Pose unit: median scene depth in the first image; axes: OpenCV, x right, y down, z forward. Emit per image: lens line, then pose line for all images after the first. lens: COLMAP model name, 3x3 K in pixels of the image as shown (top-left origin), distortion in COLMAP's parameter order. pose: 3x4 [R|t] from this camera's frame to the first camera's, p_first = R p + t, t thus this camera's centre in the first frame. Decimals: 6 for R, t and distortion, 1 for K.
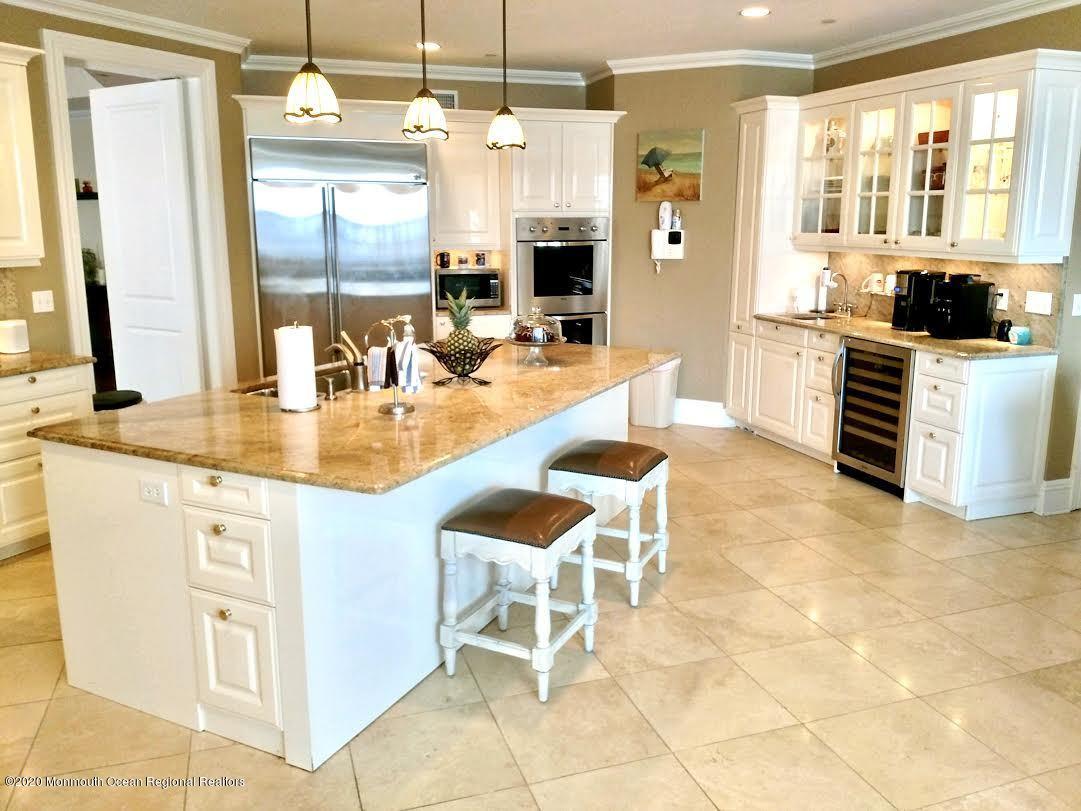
lens RADIAL K [[860.7, 0, 540.5], [0, 860.7, 405.5], [0, 0, 1]] dist [-0.009068, -0.000799]
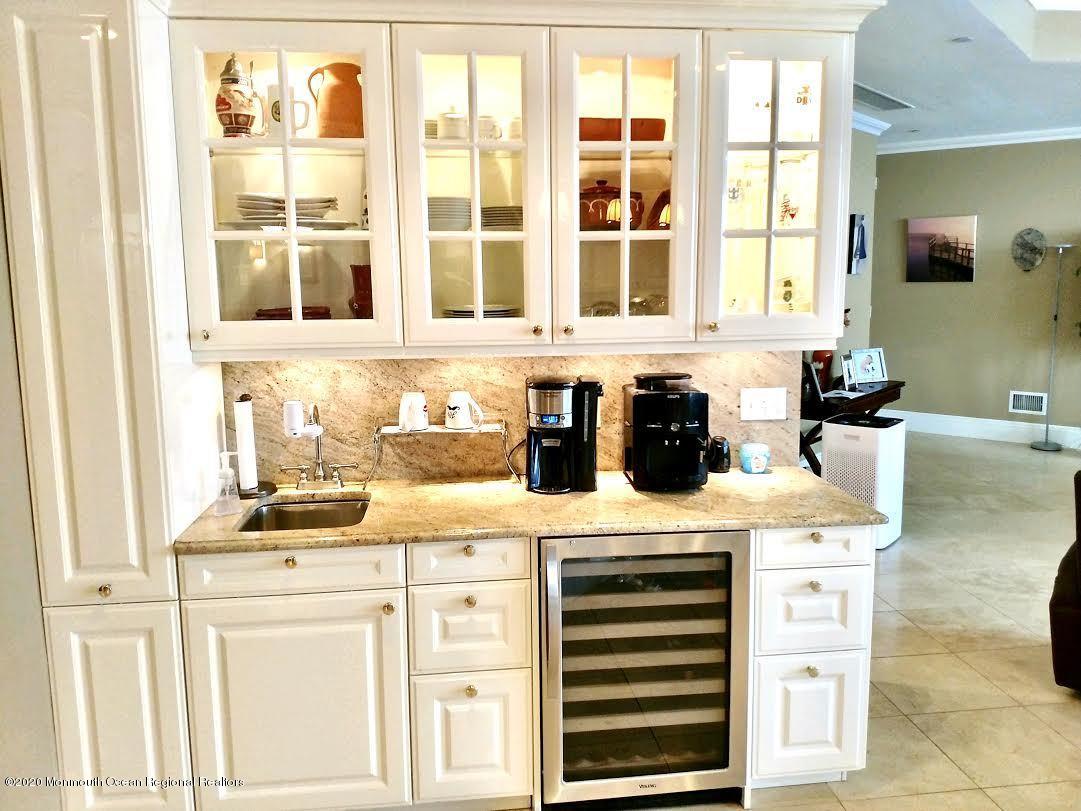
lens RADIAL K [[900.8, 0, 540.5], [0, 900.8, 405.5], [0, 0, 1]] dist [0.047279, 0.000400]
pose [[0.239640, -0.165854, 0.956590, -0.103811], [0.221034, 0.968745, 0.112589, -0.216005], [-0.945366, 0.184458, 0.268810, 0.903558]]
